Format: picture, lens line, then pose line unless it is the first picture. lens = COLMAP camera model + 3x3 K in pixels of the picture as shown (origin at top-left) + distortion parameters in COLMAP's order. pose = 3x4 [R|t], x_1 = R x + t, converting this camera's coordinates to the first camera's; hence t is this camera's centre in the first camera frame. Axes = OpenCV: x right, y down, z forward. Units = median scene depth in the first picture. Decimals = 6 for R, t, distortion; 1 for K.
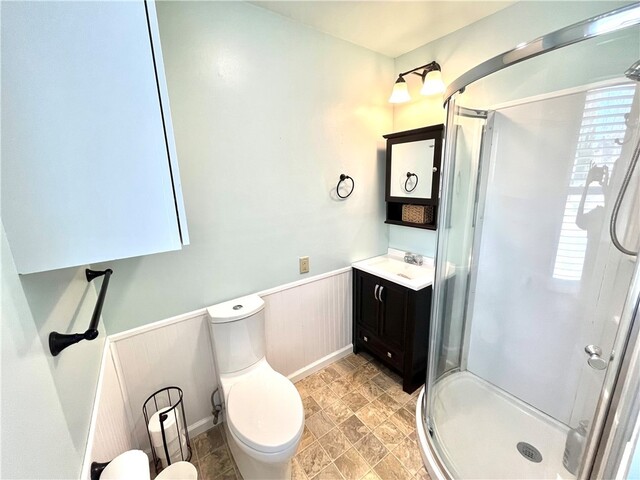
lens RADIAL K [[257.5, 0, 318.5], [0, 257.5, 238.4], [0, 0, 1]] dist [-0.000150, -0.001888]
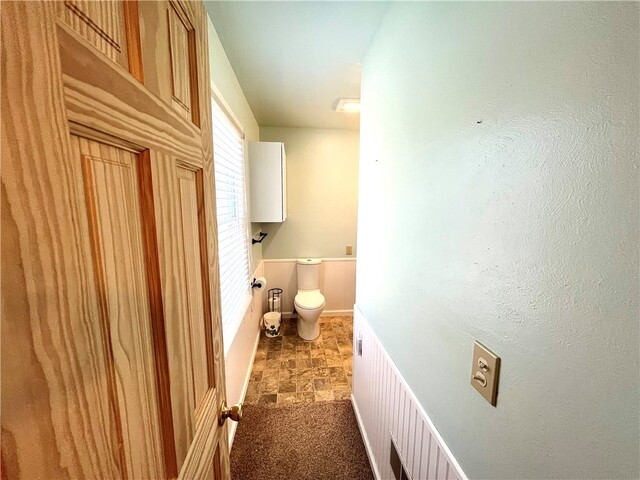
lens RADIAL K [[257.5, 0, 320.5], [0, 257.5, 238.9], [0, 0, 1]] dist [-0.000150, -0.001888]
pose [[0.874923, 0.105262, -0.472683, 0.798223], [-0.143512, 0.988603, -0.045484, 0.174719], [0.462508, 0.107631, 0.880058, -0.917925]]
